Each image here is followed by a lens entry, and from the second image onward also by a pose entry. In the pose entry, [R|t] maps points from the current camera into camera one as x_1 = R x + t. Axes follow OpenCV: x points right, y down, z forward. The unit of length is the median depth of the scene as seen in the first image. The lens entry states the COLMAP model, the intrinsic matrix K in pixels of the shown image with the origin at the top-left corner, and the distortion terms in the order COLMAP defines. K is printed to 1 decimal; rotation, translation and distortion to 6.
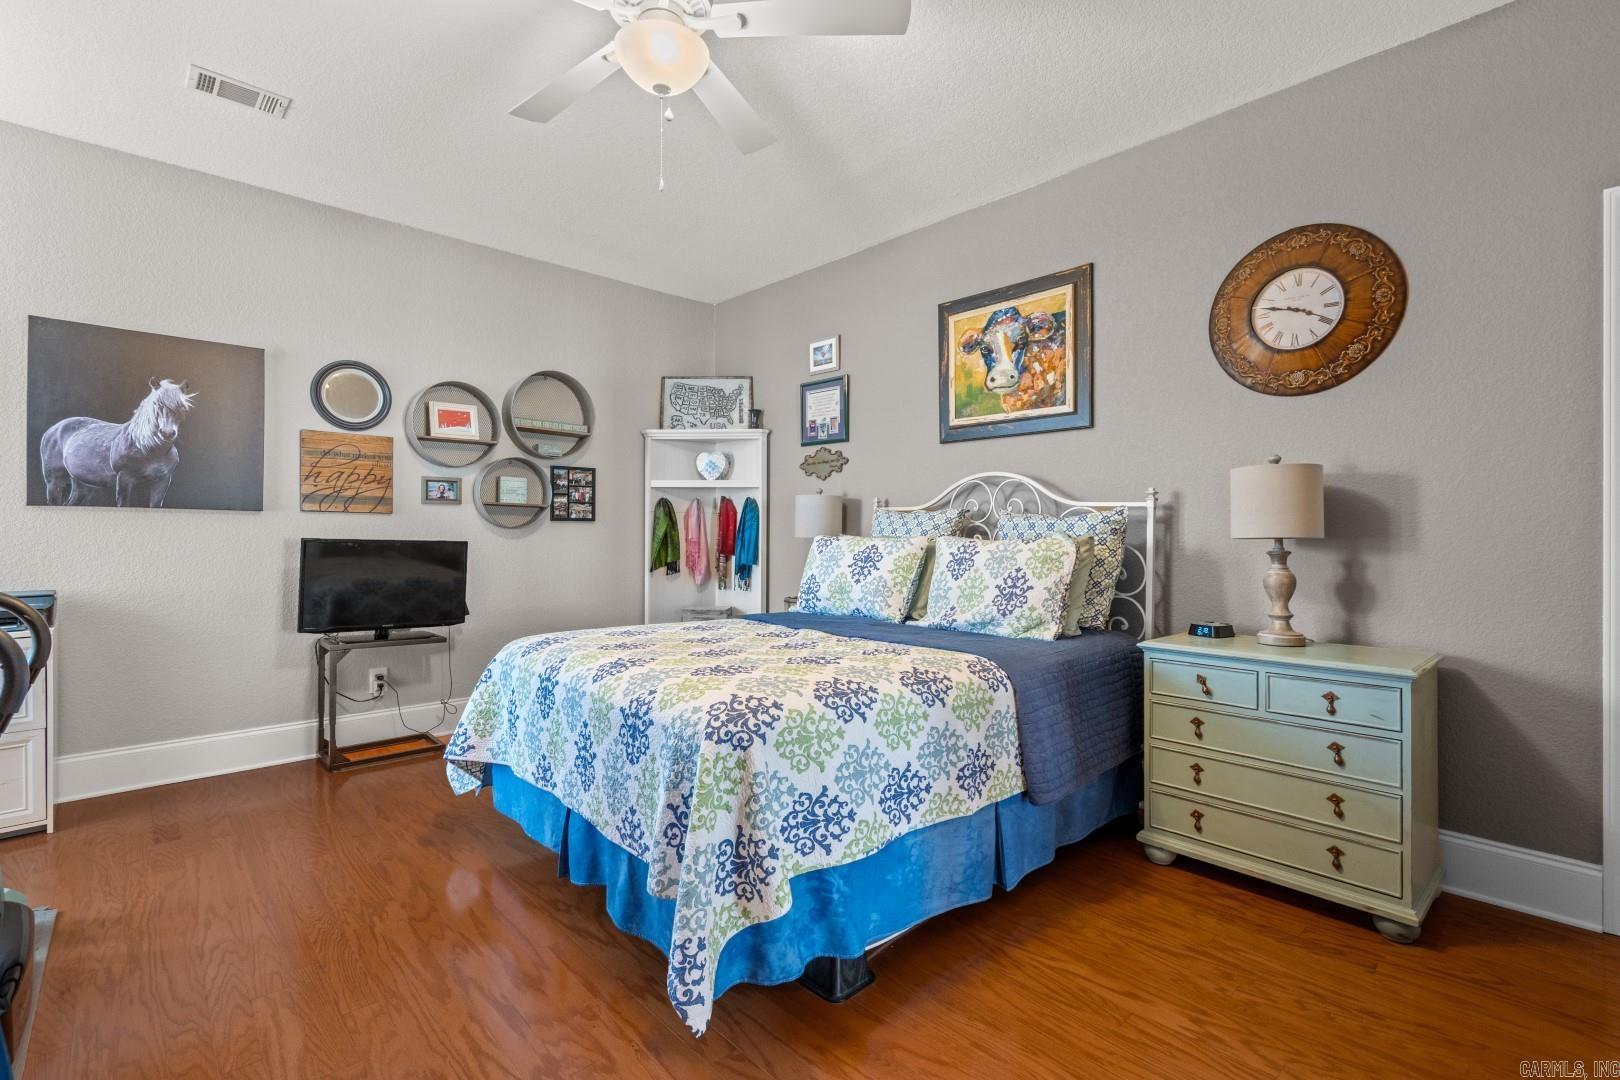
lens RADIAL K [[739.0, 0, 819.8], [0, 739.0, 527.3], [0, 0, 1]] dist [-0.007677, 0.001557]
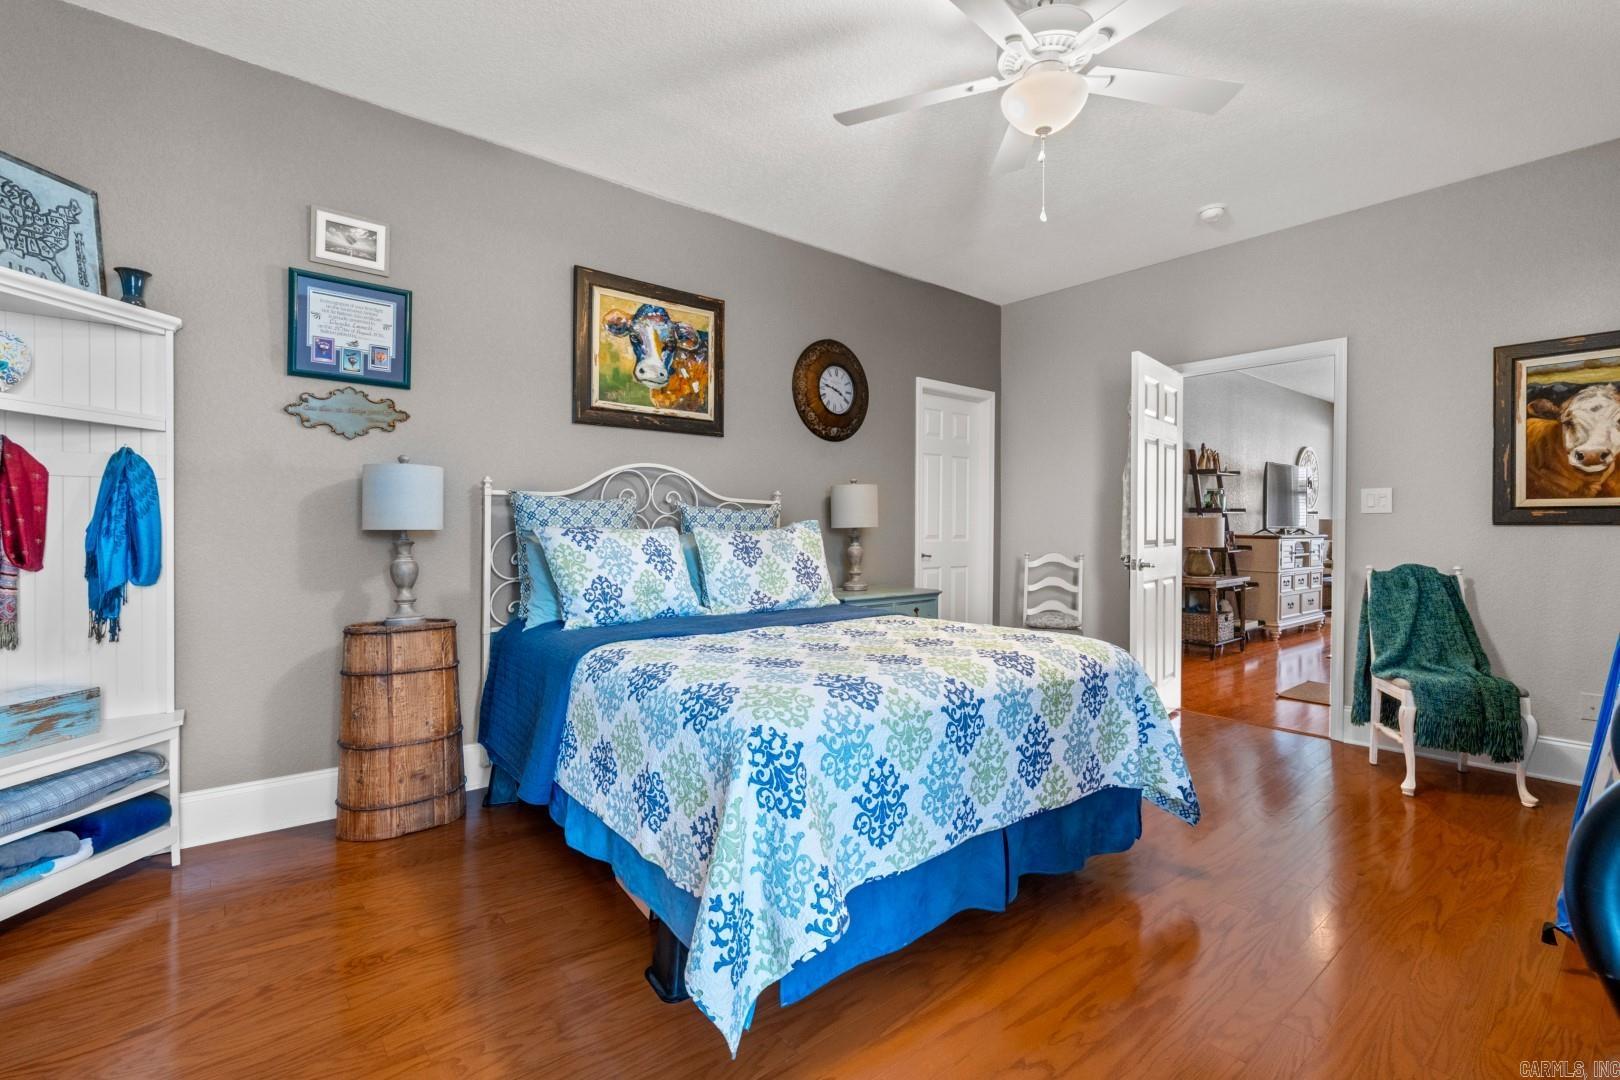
lens RADIAL K [[739.0, 0, 818.3], [0, 739.0, 541.0], [0, 0, 1]] dist [-0.007677, 0.001557]
pose [[0.032013, -0.018749, 0.999312, -0.778110], [-0.003272, 0.999817, 0.018863, 0.012309], [-0.999482, -0.003873, 0.031946, 0.734725]]
